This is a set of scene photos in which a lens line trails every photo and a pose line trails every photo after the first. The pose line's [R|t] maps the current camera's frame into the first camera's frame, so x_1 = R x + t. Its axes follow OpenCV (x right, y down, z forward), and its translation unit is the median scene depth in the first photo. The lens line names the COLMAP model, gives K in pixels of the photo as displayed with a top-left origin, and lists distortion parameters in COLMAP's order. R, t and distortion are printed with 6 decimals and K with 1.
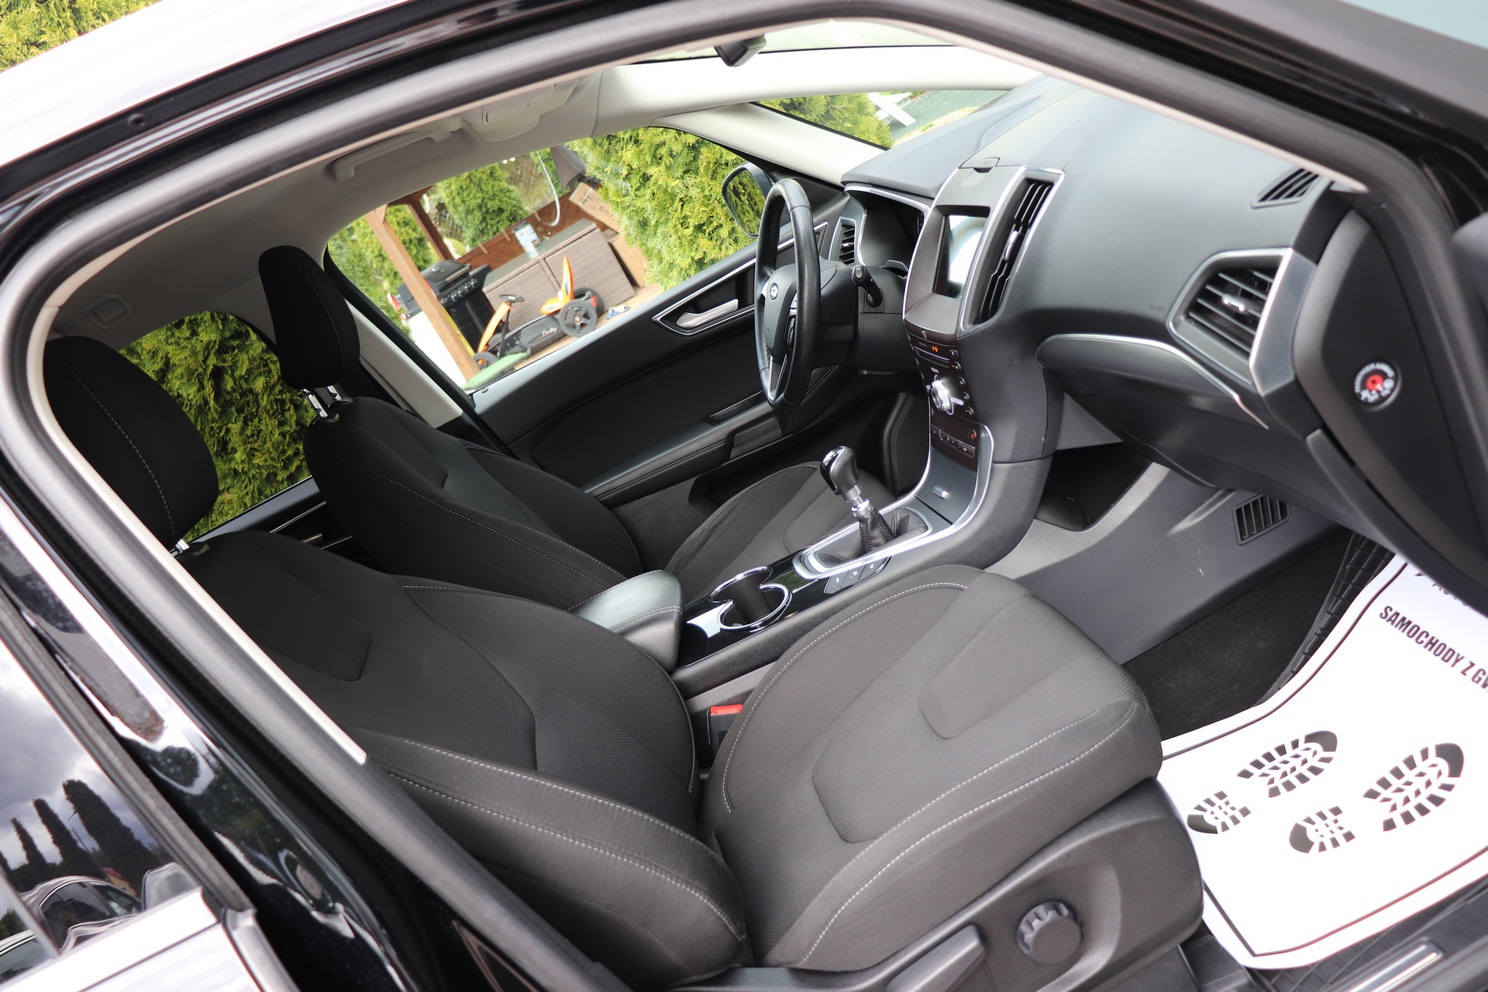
lens RADIAL K [[1227.5, 0, 744.0], [0, 1227.5, 496.0], [0, 0, 1]] dist [-0.077462, 0.006587]
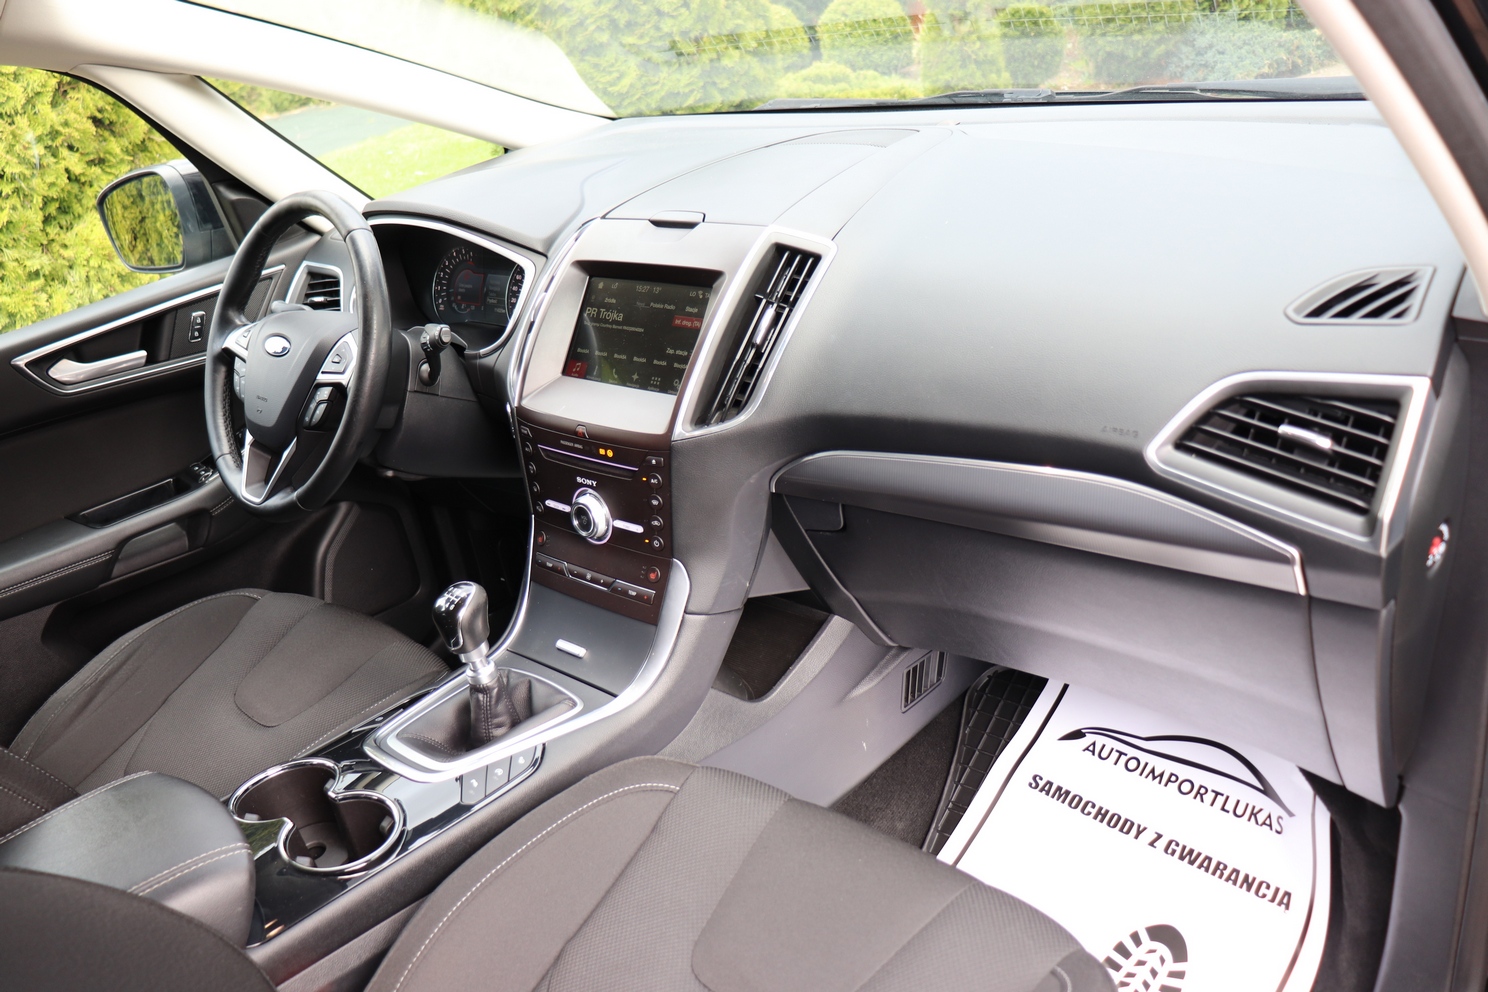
lens RADIAL K [[1227.5, 0, 744.0], [0, 1227.5, 496.0], [0, 0, 1]] dist [-0.077462, 0.006587]
pose [[0.761756, 0.079095, 0.643017, -0.252860], [-0.012873, 0.994171, -0.107039, -0.018546], [-0.647736, 0.073260, 0.758334, 0.407076]]
